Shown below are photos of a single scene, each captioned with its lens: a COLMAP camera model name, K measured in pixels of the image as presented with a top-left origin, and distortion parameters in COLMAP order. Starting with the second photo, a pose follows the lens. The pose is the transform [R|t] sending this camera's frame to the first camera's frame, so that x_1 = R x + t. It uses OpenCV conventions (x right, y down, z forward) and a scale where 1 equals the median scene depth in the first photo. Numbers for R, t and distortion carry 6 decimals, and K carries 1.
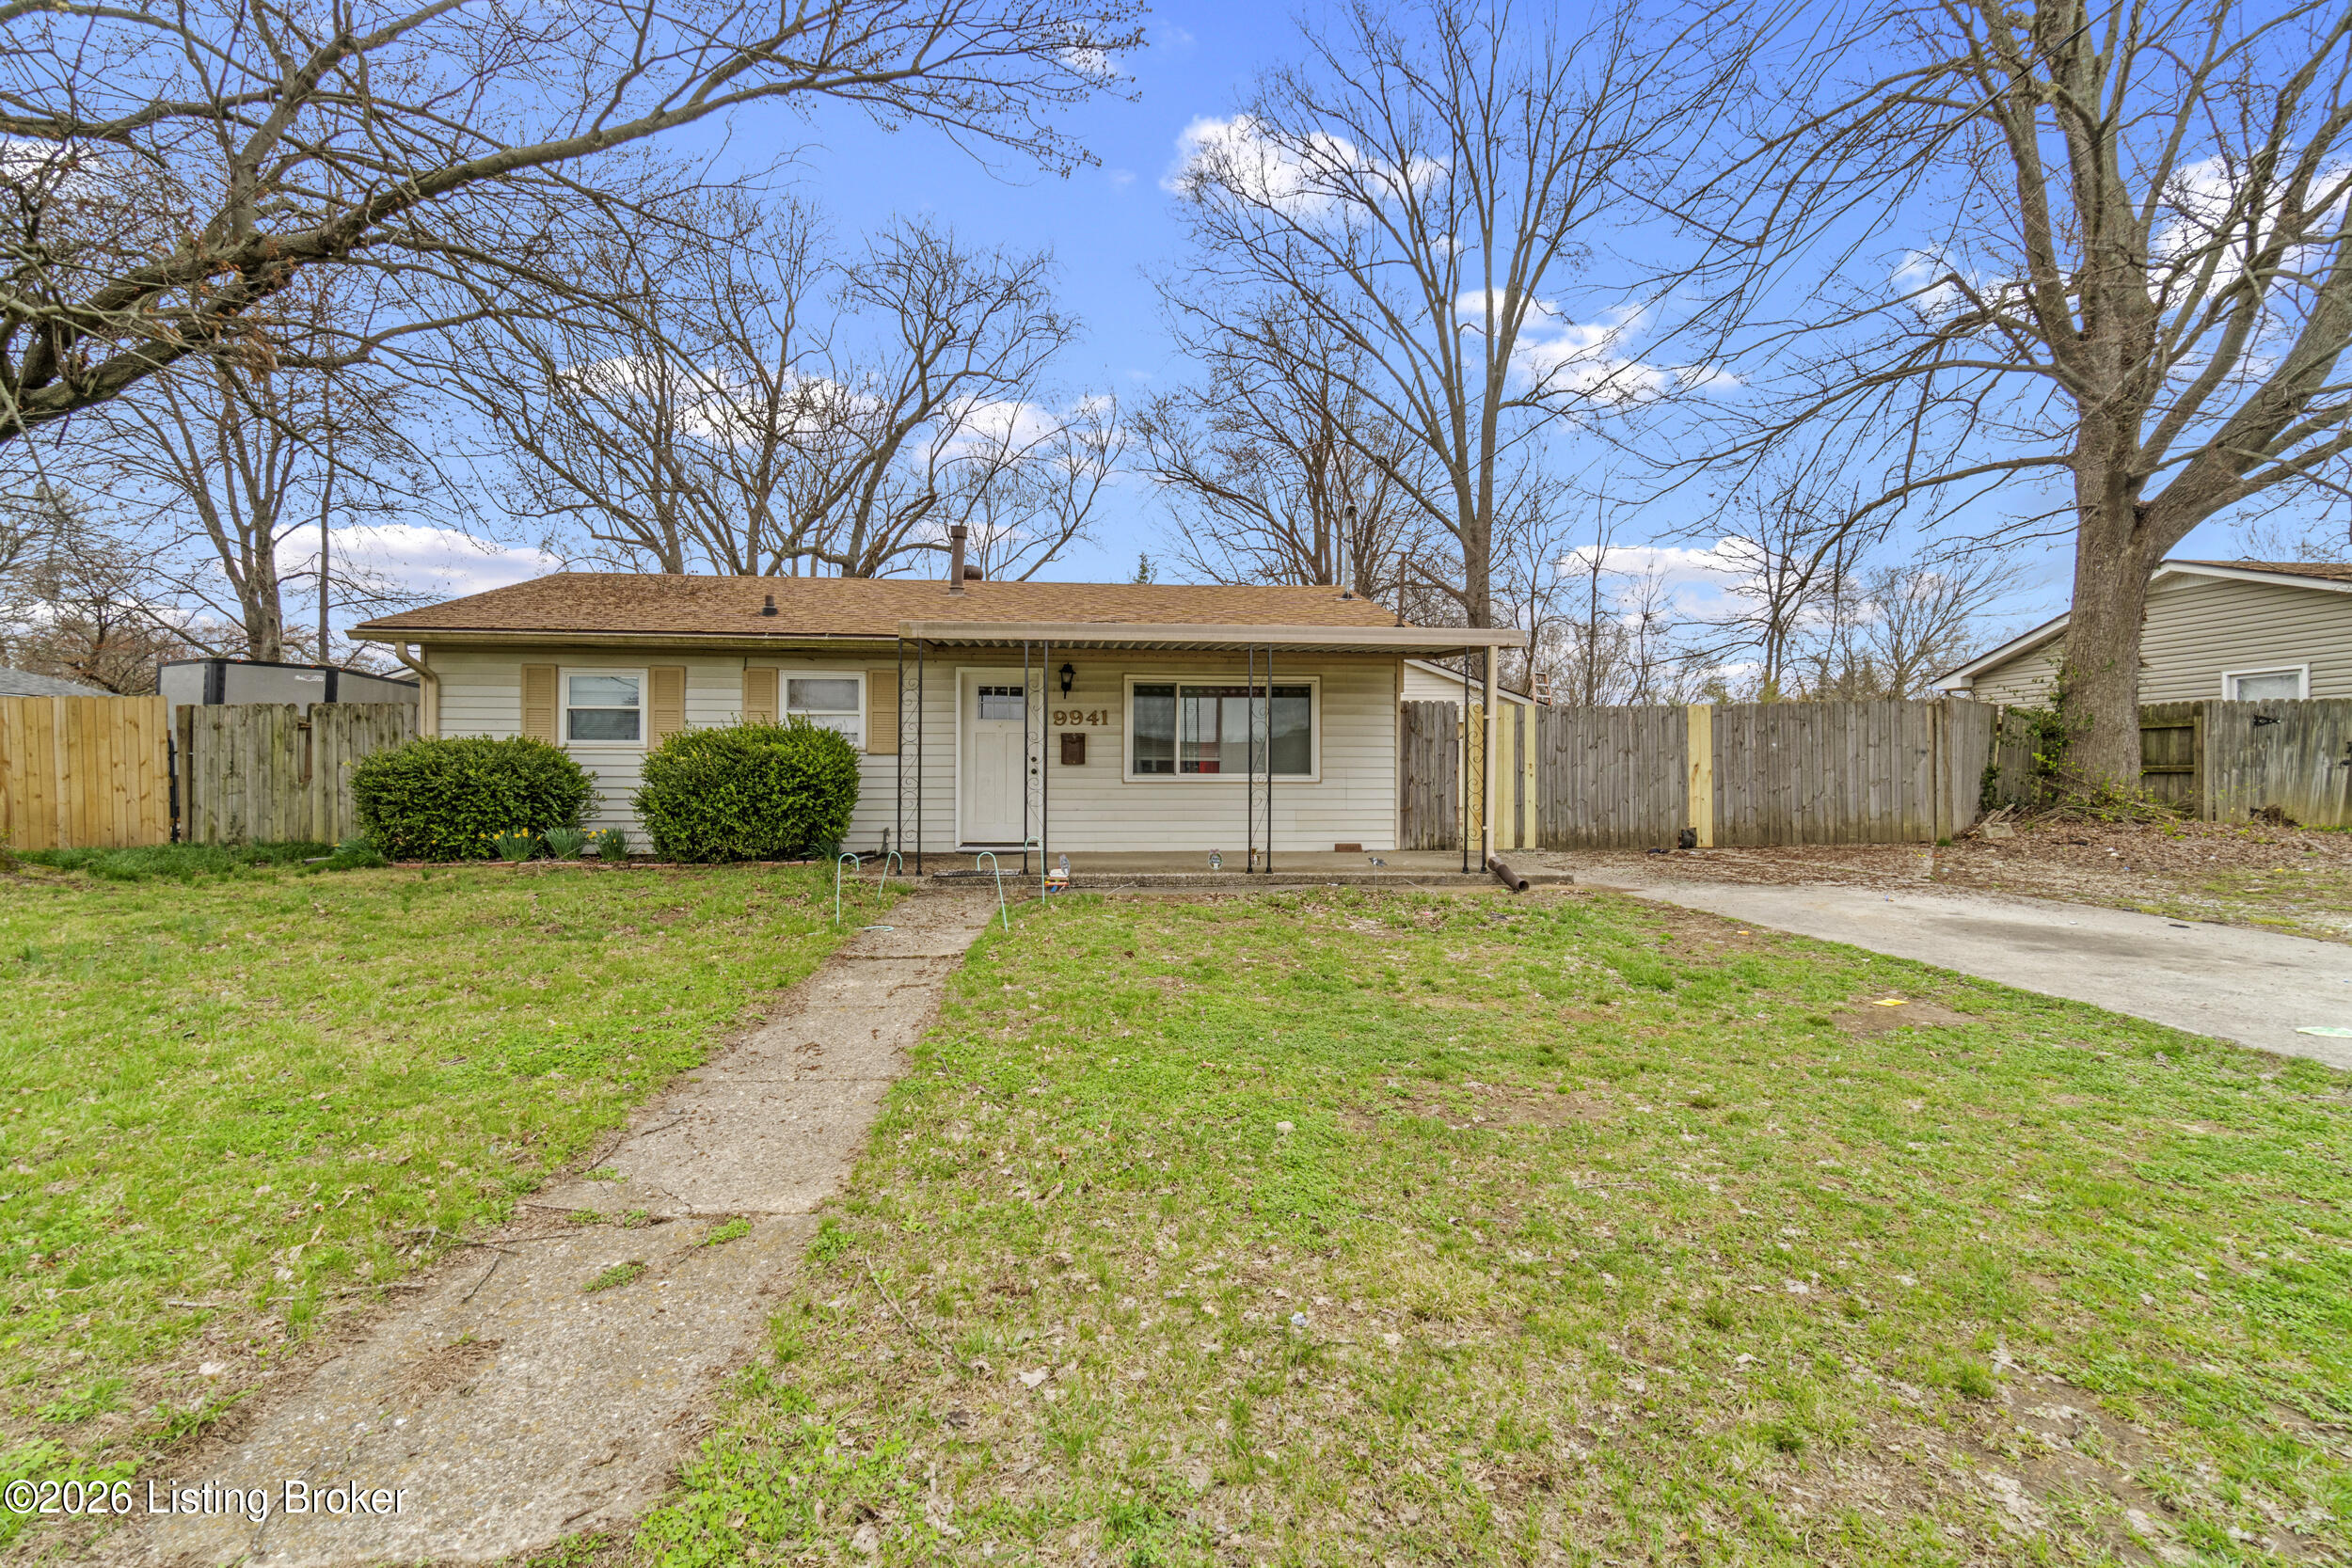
lens RADIAL K [[992.3, 0, 1176.0], [0, 992.3, 784.0], [0, 0, 1]] dist [0.000484, 0.000060]
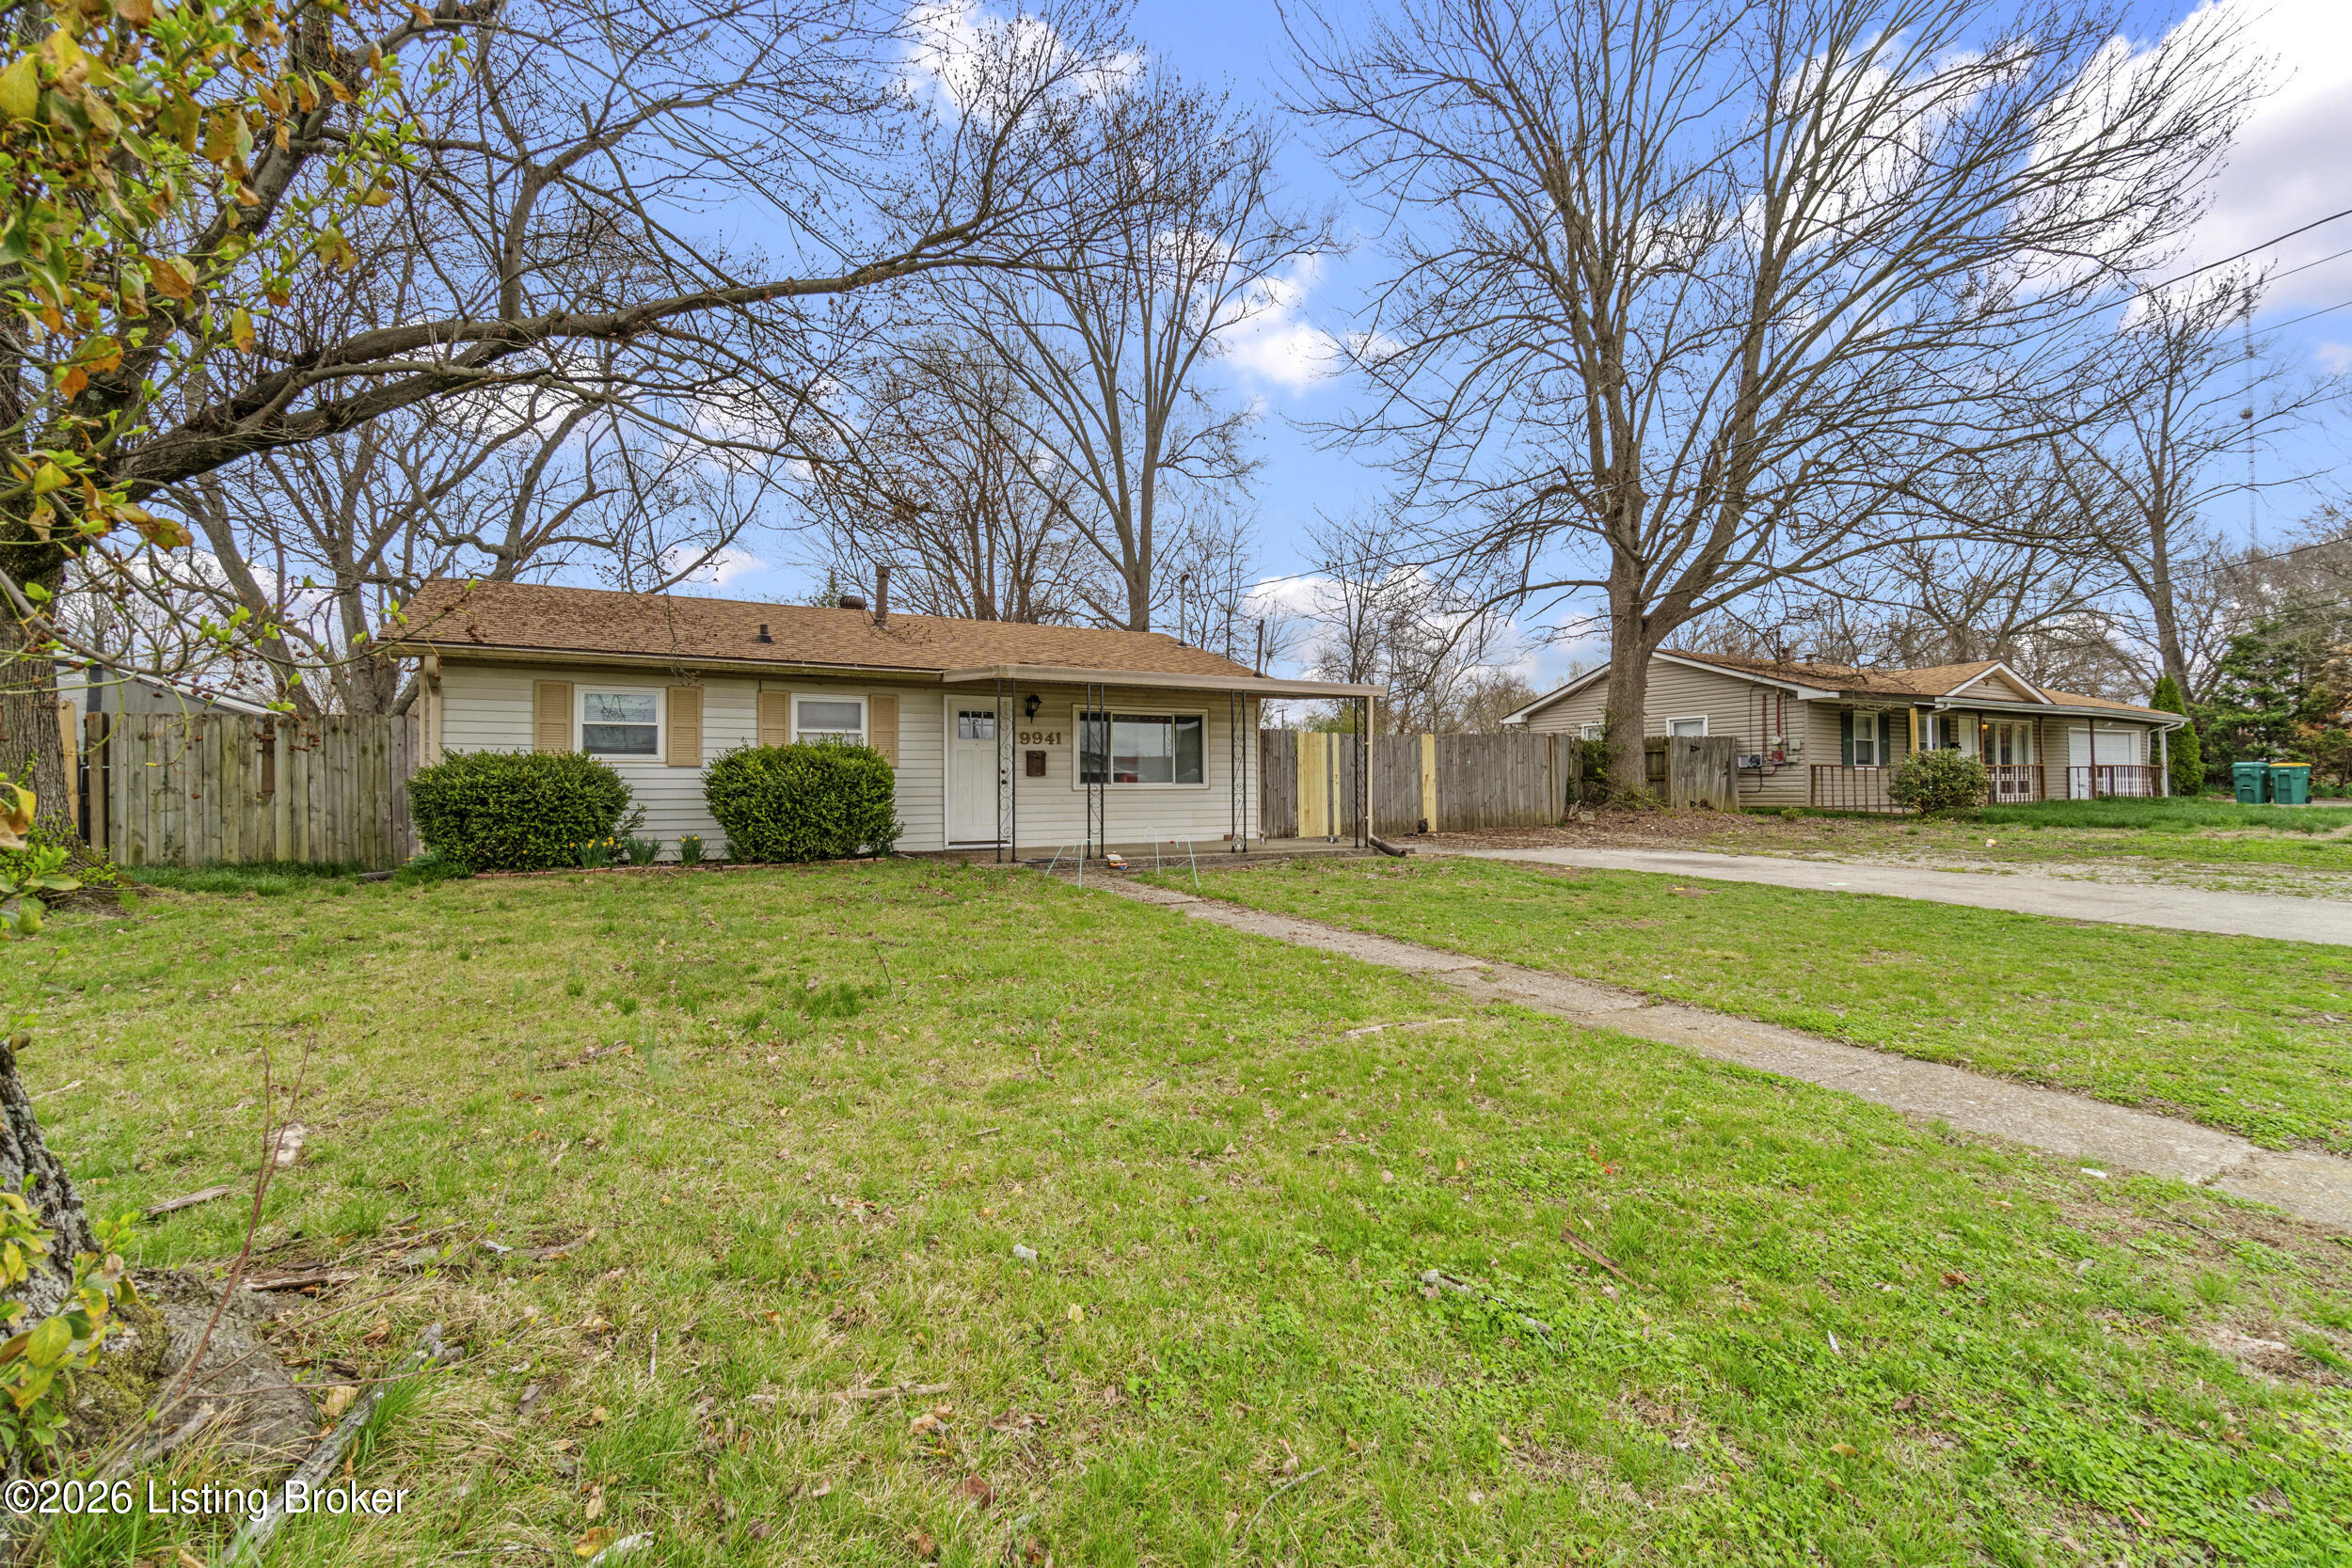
lens RADIAL K [[992.3, 0, 1176.0], [0, 992.3, 784.0], [0, 0, 1]] dist [0.000484, 0.000060]
pose [[0.912432, -0.005928, 0.409185, -0.444207], [0.011087, 0.999886, -0.010236, 0.004369], [-0.409078, 0.013876, 0.912394, -0.194716]]
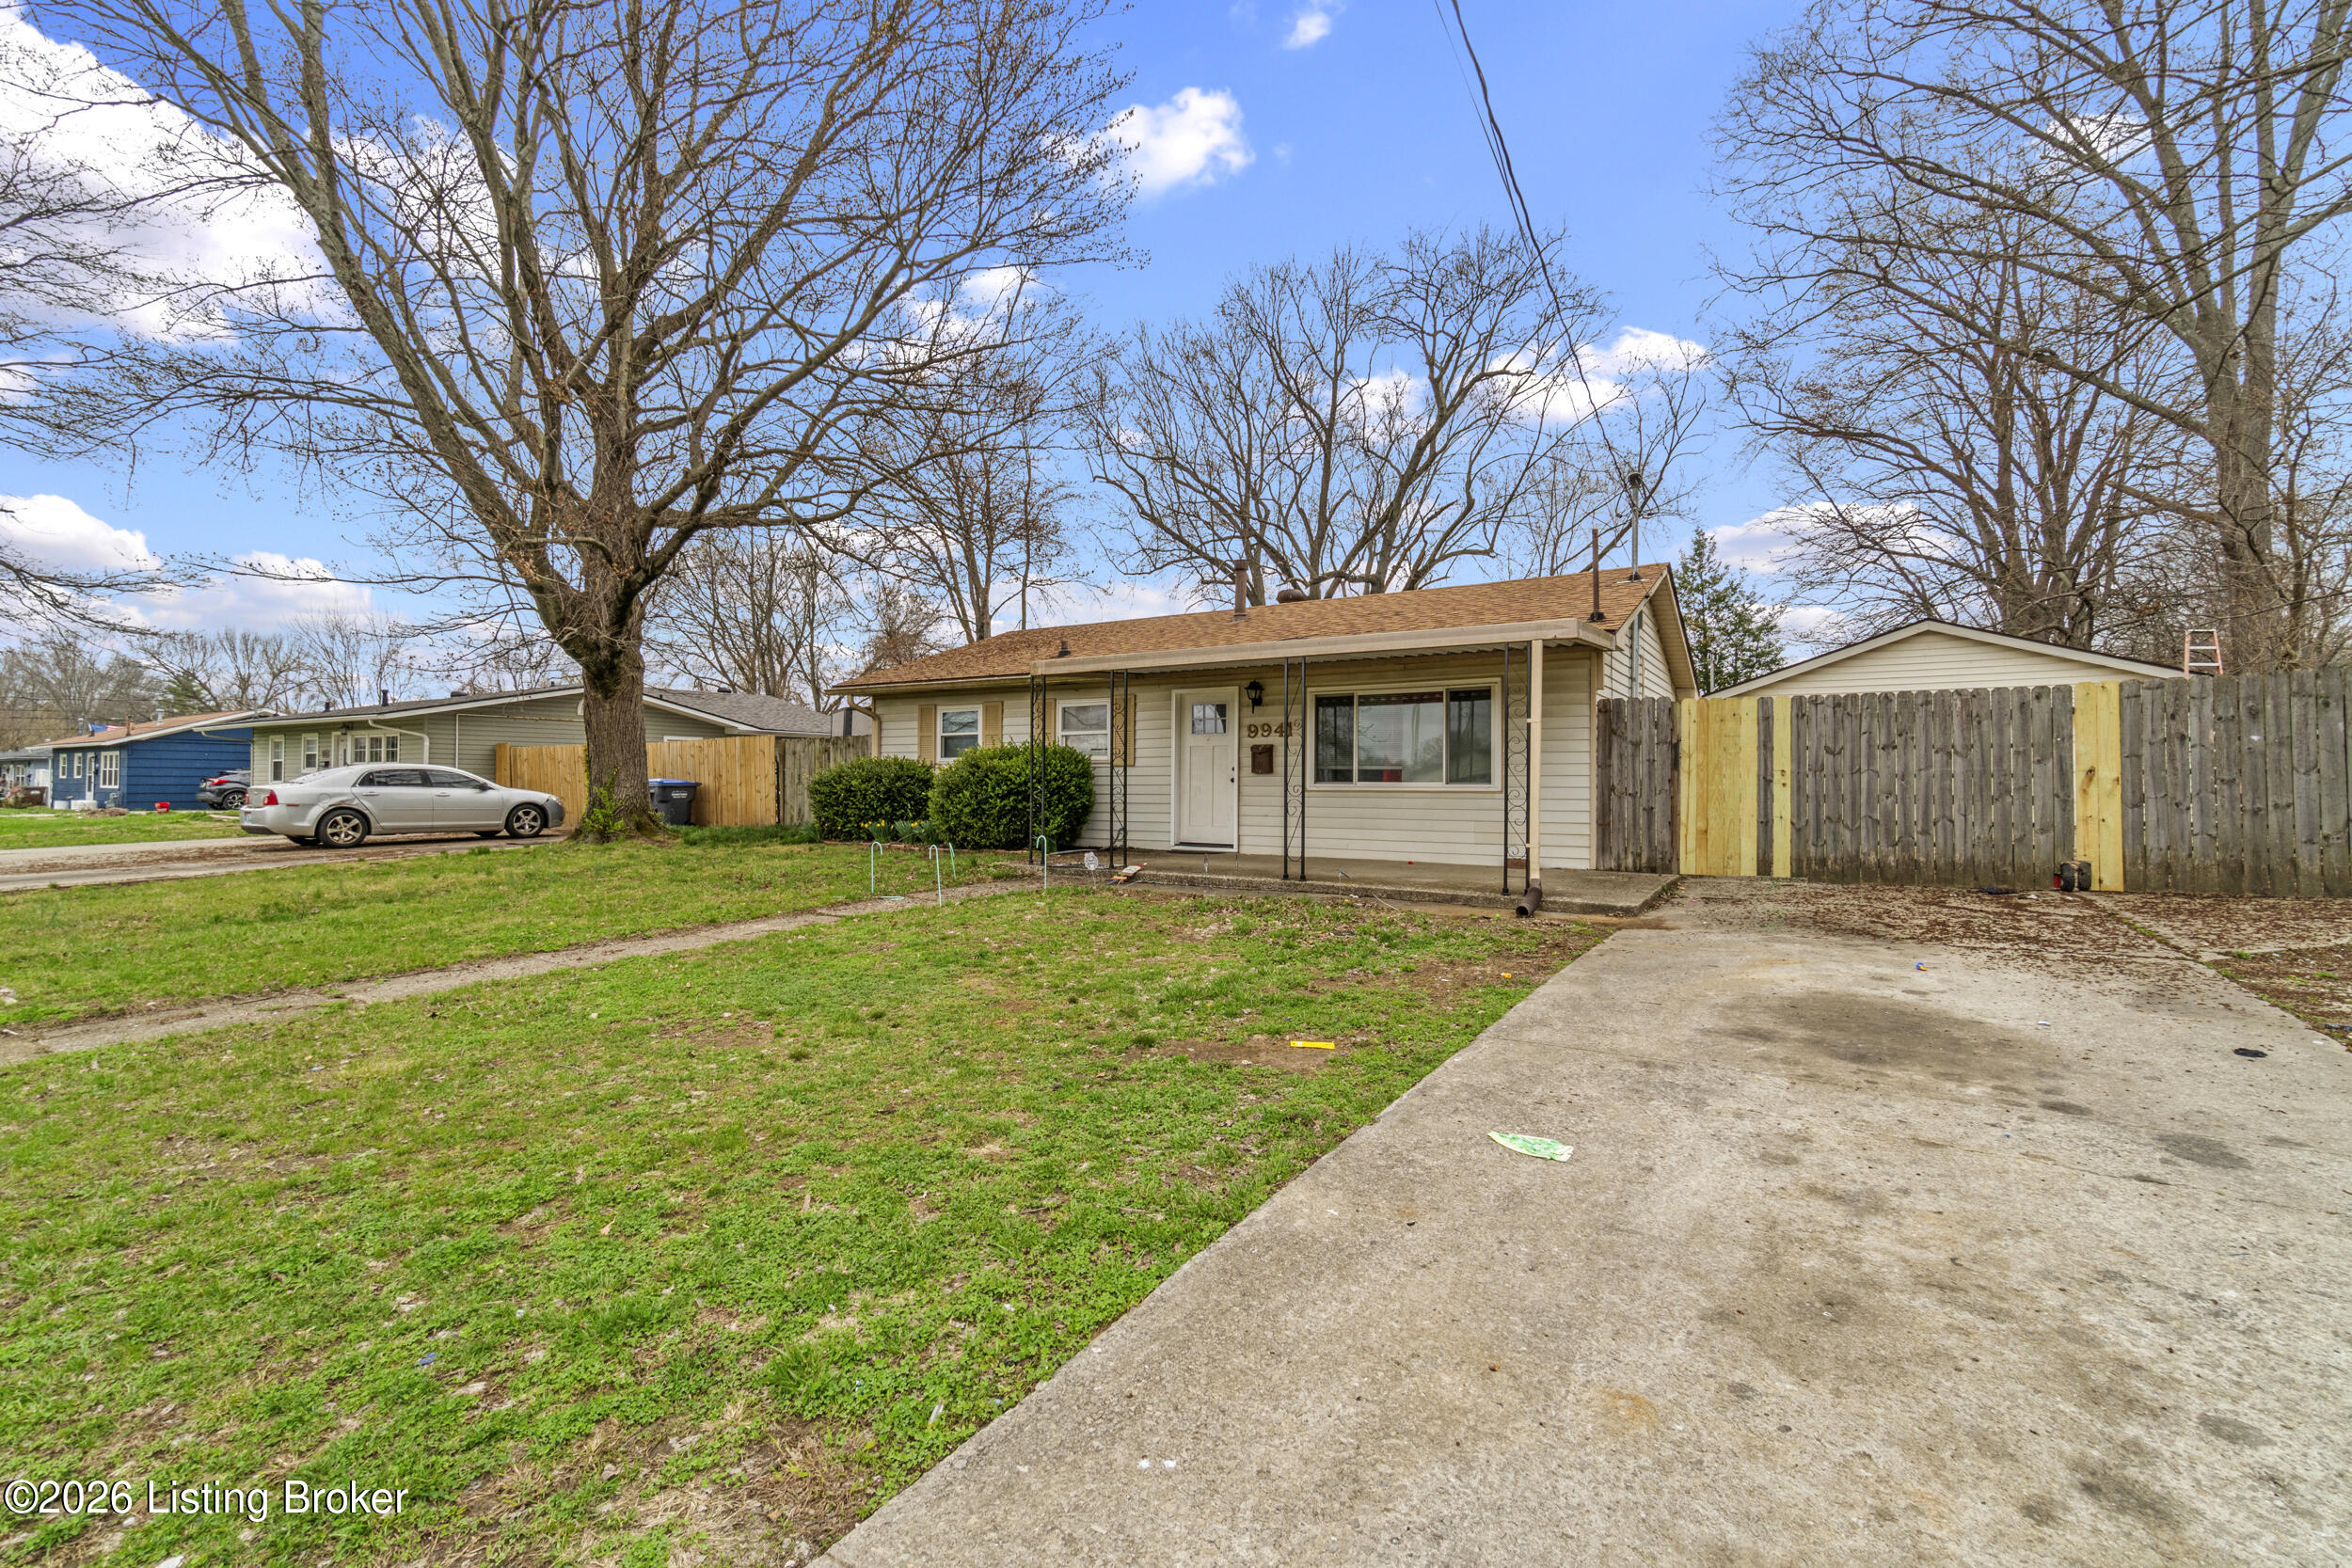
lens RADIAL K [[1021.9, 0, 1176.0], [0, 1021.9, 784.0], [0, 0, 1]] dist [-0.001149, -0.000118]
pose [[0.792373, 0.001400, -0.610035, 0.493836], [-0.005797, 0.999970, -0.005234, -0.002180], [0.610010, 0.007684, 0.792357, 0.060709]]
